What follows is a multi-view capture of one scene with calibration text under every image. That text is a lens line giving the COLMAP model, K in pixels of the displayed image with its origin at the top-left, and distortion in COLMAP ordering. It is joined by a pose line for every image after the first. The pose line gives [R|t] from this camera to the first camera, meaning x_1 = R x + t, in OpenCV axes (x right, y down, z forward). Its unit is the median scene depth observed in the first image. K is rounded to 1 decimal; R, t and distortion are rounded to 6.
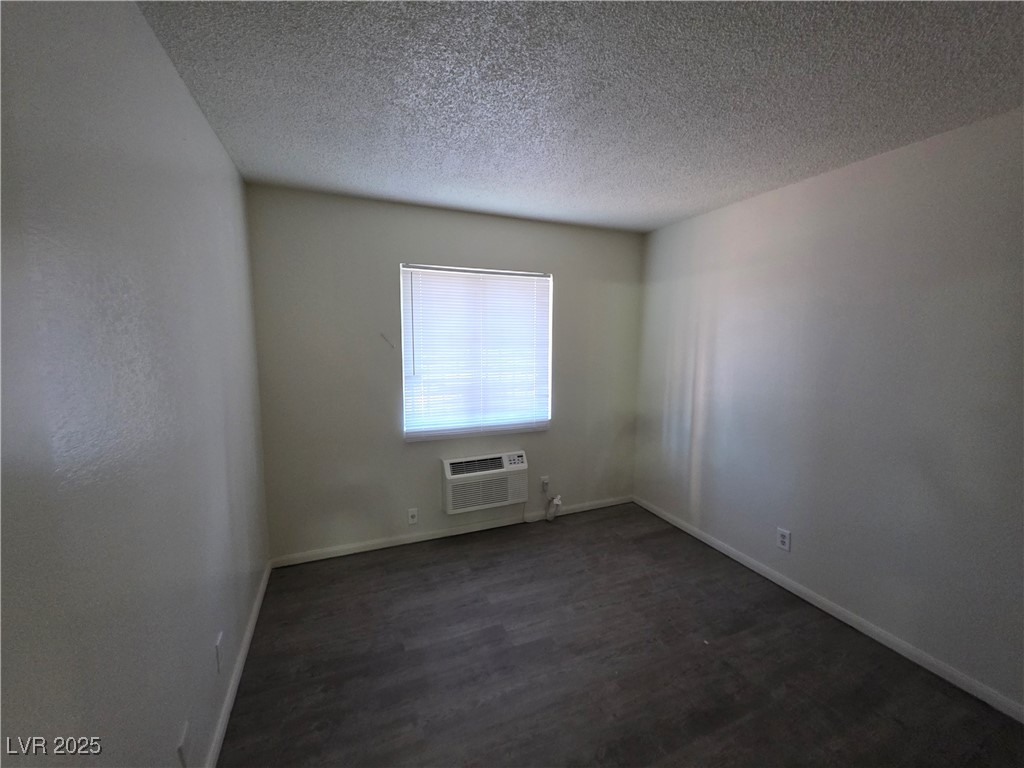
lens RADIAL K [[413.1, 0, 512.1], [0, 413.1, 386.0], [0, 0, 1]] dist [0.000904, -0.000363]
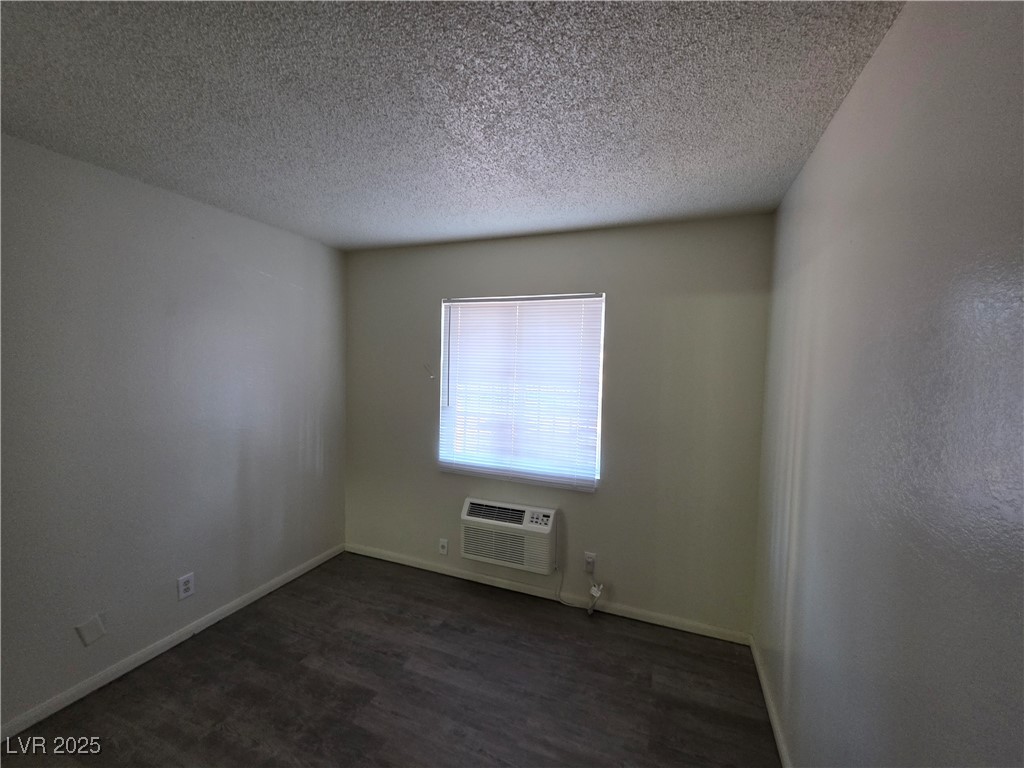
lens RADIAL K [[413.1, 0, 525.7], [0, 413.1, 383.7], [0, 0, 1]] dist [0.000904, -0.000363]
pose [[0.721245, 0.047206, -0.691069, 0.577228], [-0.100781, 0.994210, -0.037268, -0.060082], [0.685309, 0.096527, 0.721827, 0.377142]]
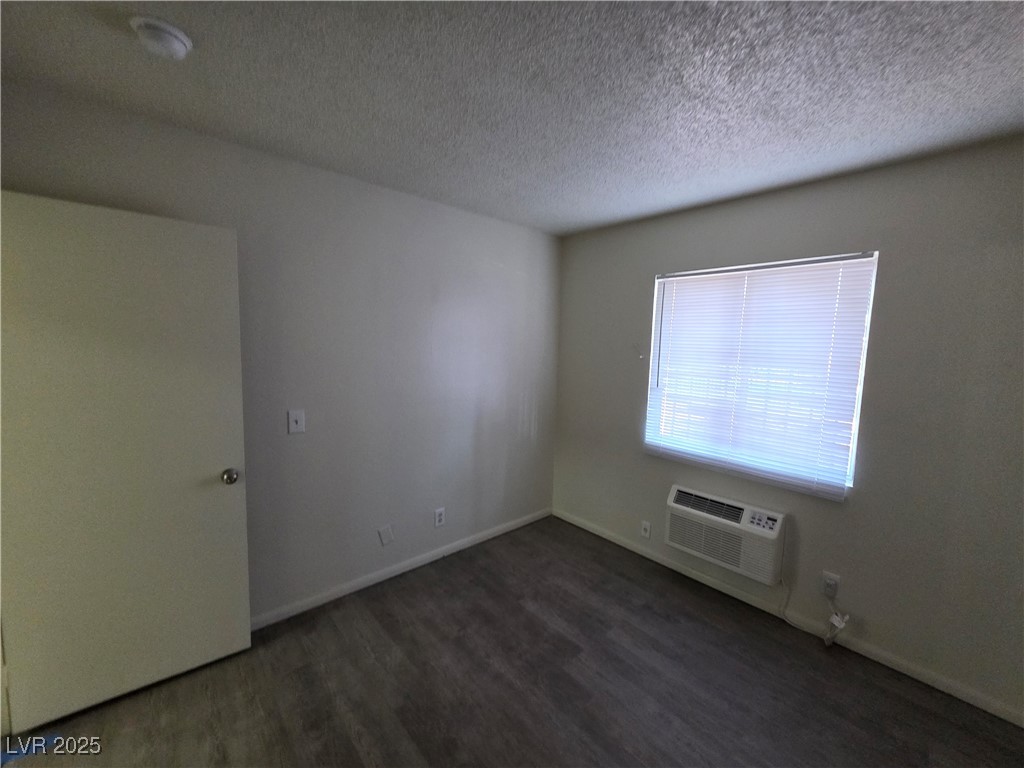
lens RADIAL K [[413.1, 0, 519.8], [0, 413.1, 384.9], [0, 0, 1]] dist [0.000904, -0.000363]
pose [[0.324408, 0.103422, -0.940246, 0.555264], [-0.135062, 0.988885, 0.062173, -0.047143], [0.936225, 0.106822, 0.334771, 0.352455]]
